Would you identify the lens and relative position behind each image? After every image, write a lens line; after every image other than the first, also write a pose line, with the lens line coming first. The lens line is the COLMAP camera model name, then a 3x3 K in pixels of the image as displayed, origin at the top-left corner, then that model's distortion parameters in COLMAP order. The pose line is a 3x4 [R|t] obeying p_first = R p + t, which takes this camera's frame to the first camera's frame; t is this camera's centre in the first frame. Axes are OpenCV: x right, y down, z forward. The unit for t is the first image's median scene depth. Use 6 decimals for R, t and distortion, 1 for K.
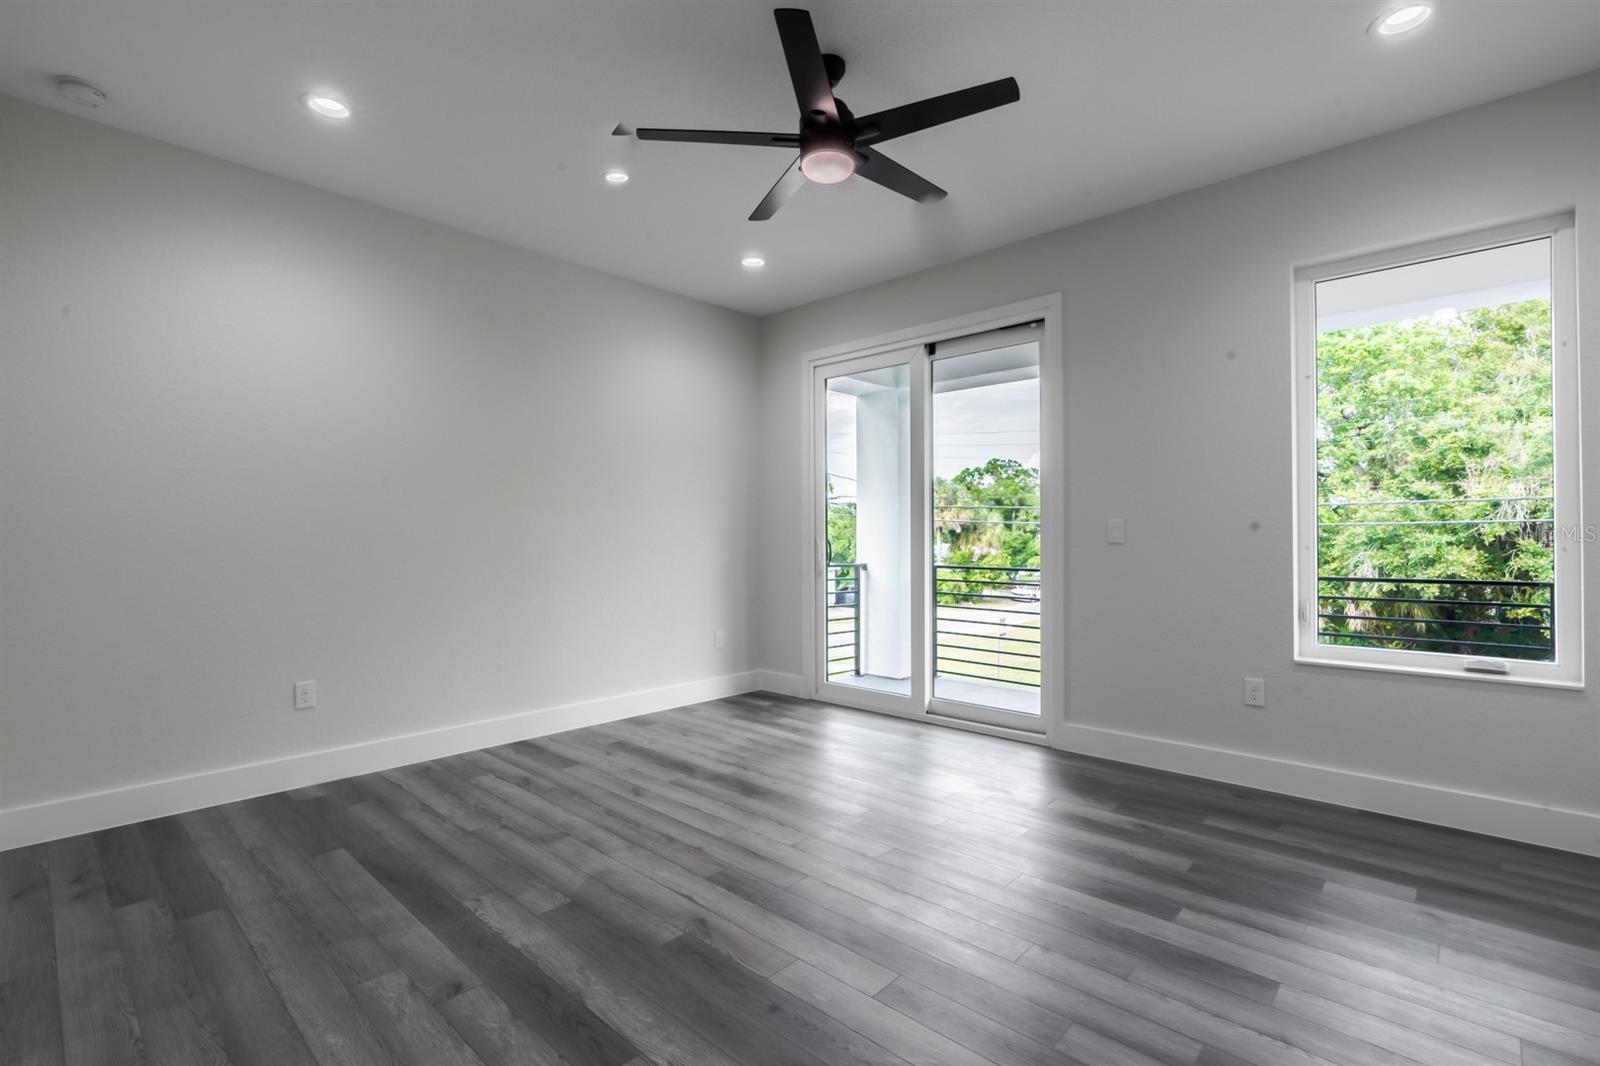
lens RADIAL K [[730.7, 0, 801.6], [0, 730.7, 532.8], [0, 0, 1]] dist [-0.001372, 0.000250]
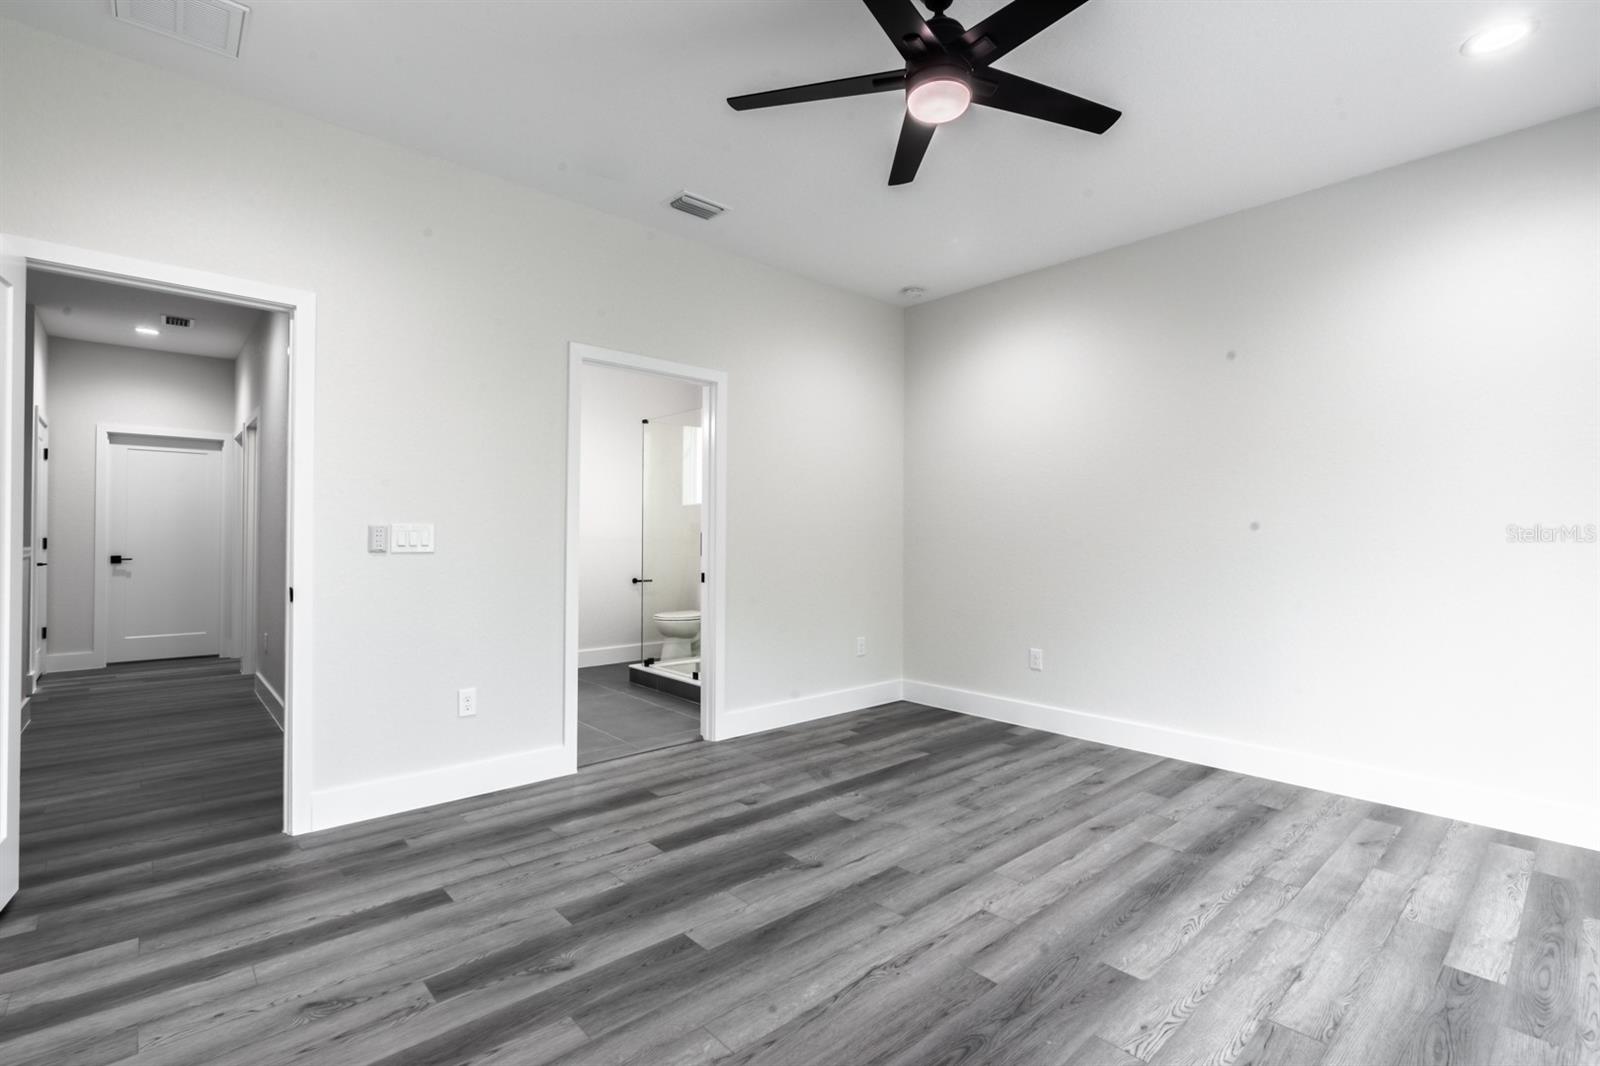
lens RADIAL K [[730.7, 0, 801.2], [0, 730.7, 533.3], [0, 0, 1]] dist [-0.001372, 0.000250]
pose [[-0.081866, -0.005020, -0.996631, 0.777239], [-0.000727, 0.999987, -0.004978, 0.003930], [0.996643, 0.000317, -0.081868, 0.805698]]
